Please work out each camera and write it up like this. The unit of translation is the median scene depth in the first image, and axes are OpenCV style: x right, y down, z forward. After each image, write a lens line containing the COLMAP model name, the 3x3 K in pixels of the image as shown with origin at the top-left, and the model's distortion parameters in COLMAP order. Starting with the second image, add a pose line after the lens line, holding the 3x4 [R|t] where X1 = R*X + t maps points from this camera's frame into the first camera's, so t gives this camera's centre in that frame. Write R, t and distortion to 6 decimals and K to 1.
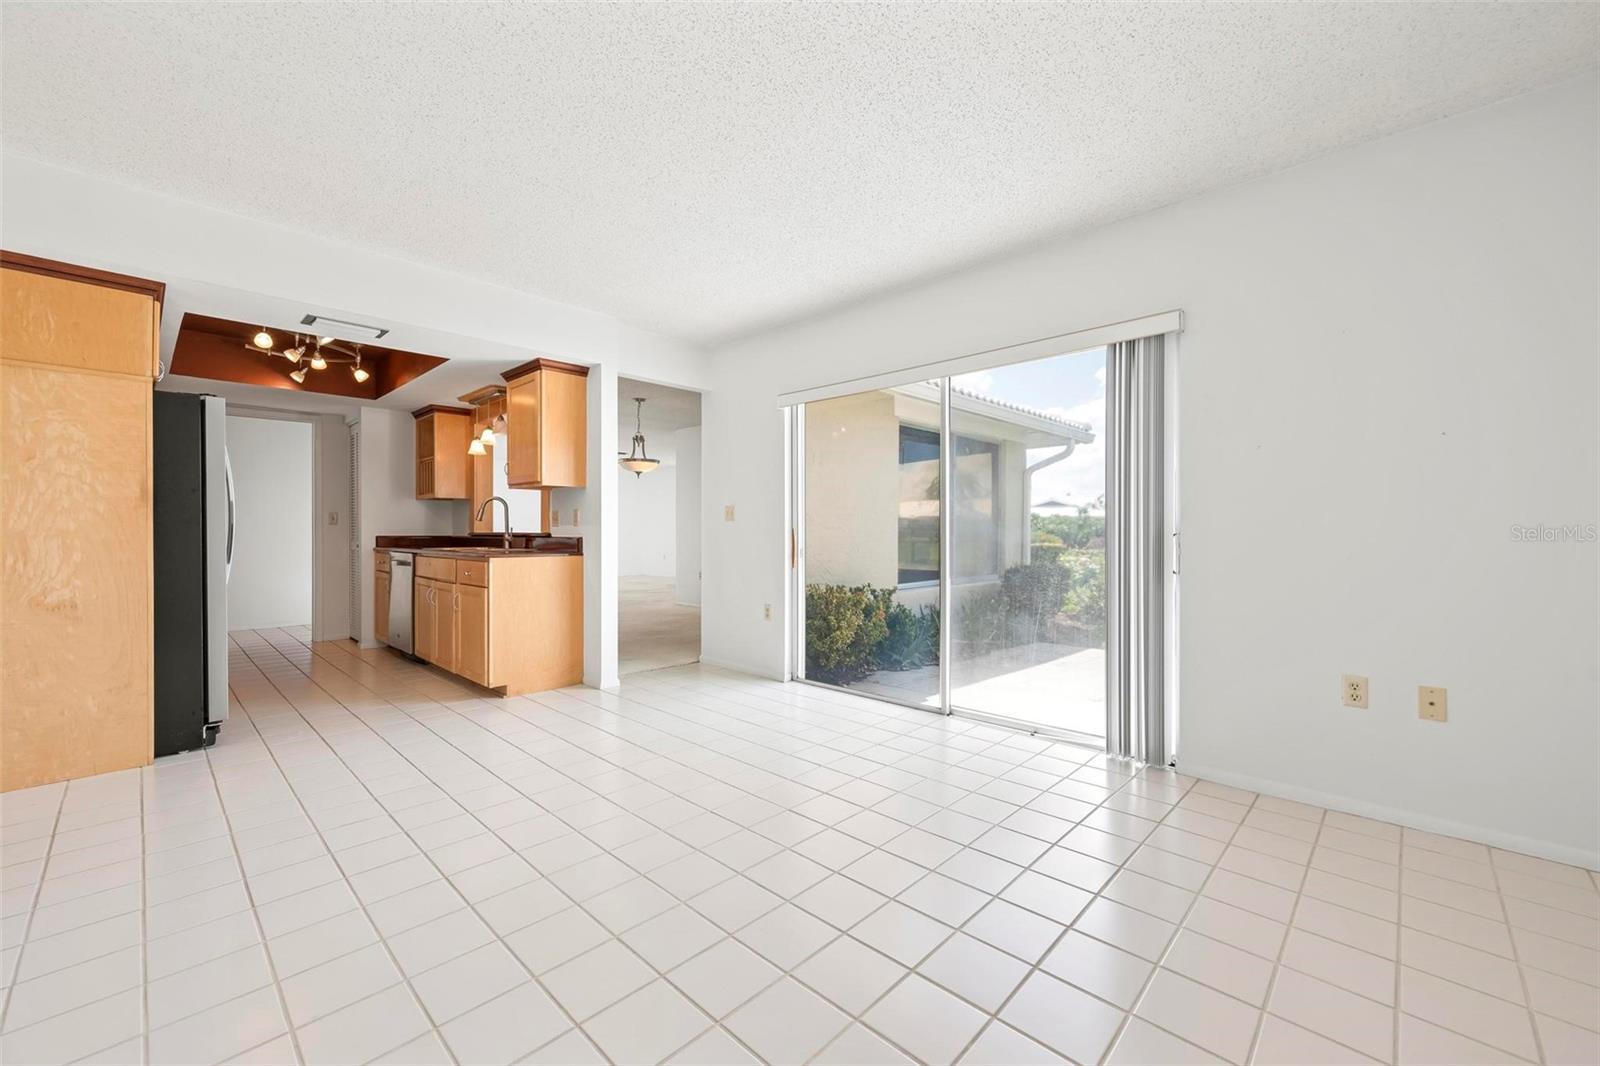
lens RADIAL K [[634.9, 0, 800.0], [0, 634.9, 533.0], [0, 0, 1]] dist [0.000073, 0.000014]
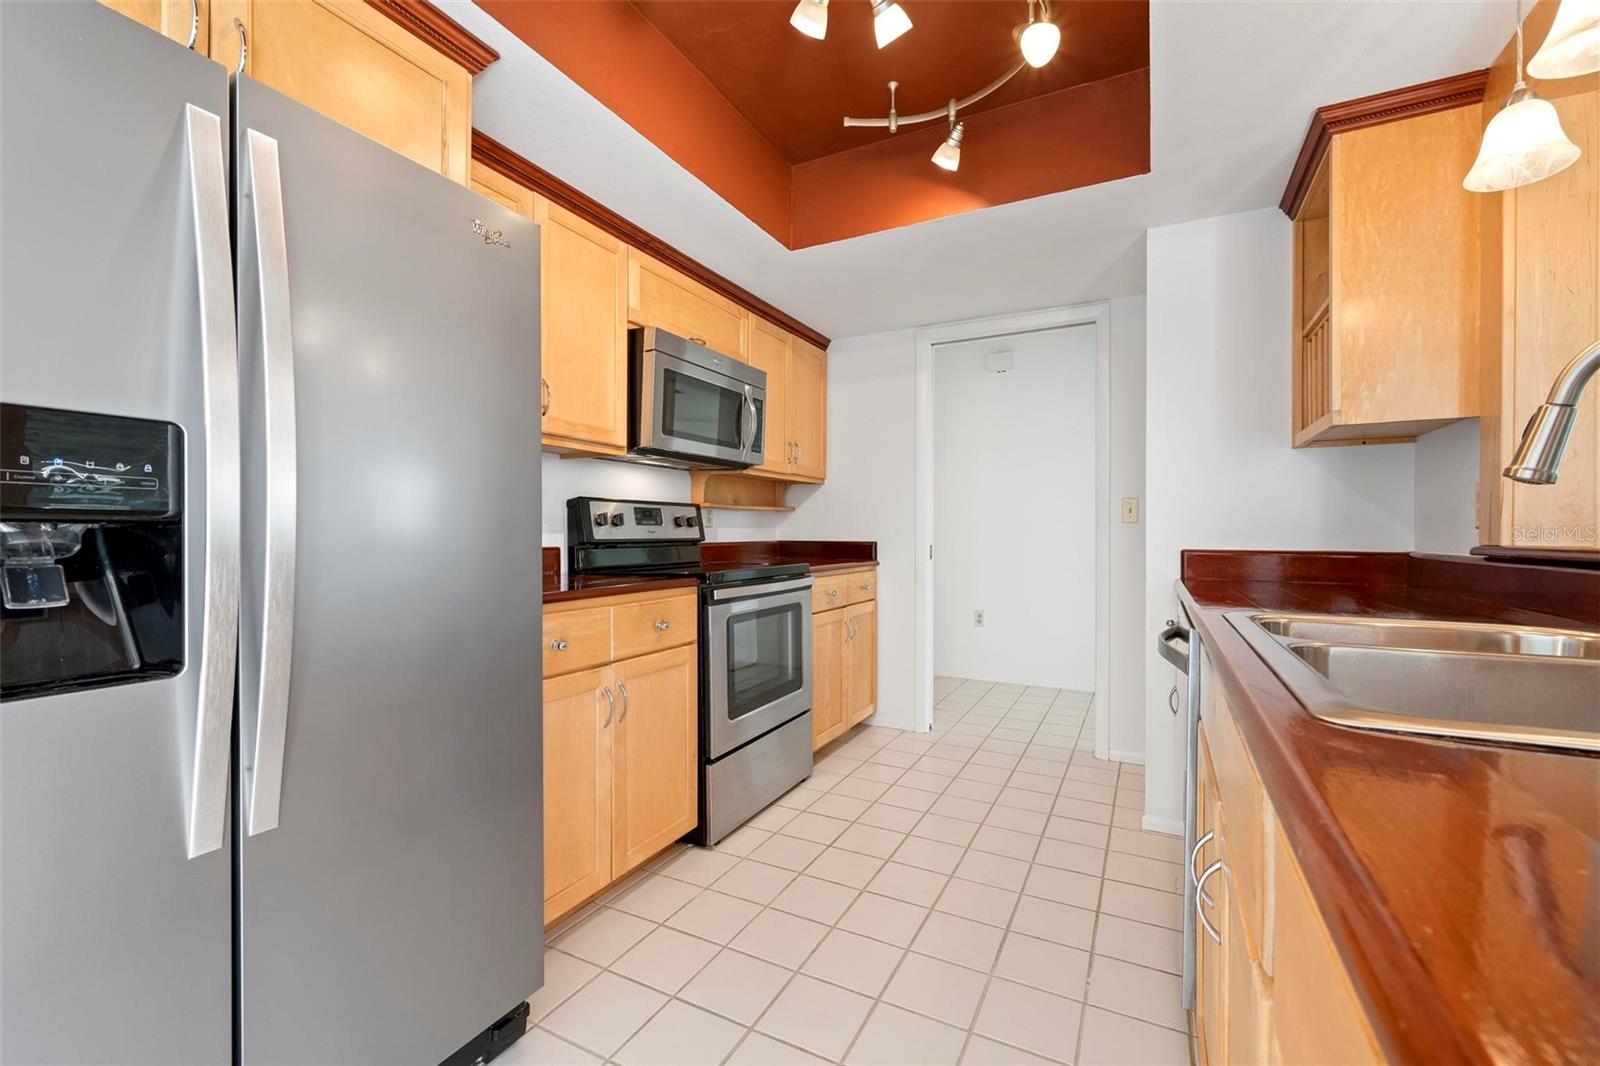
lens RADIAL K [[671.4, 0, 800.0], [0, 671.4, 533.0], [0, 0, 1]] dist [-0.000547, -0.000043]
pose [[0.280636, -0.002279, -0.959812, -0.334552], [-0.005671, 0.999976, -0.004032, -0.001965], [0.959798, 0.006575, 0.280616, 0.655609]]
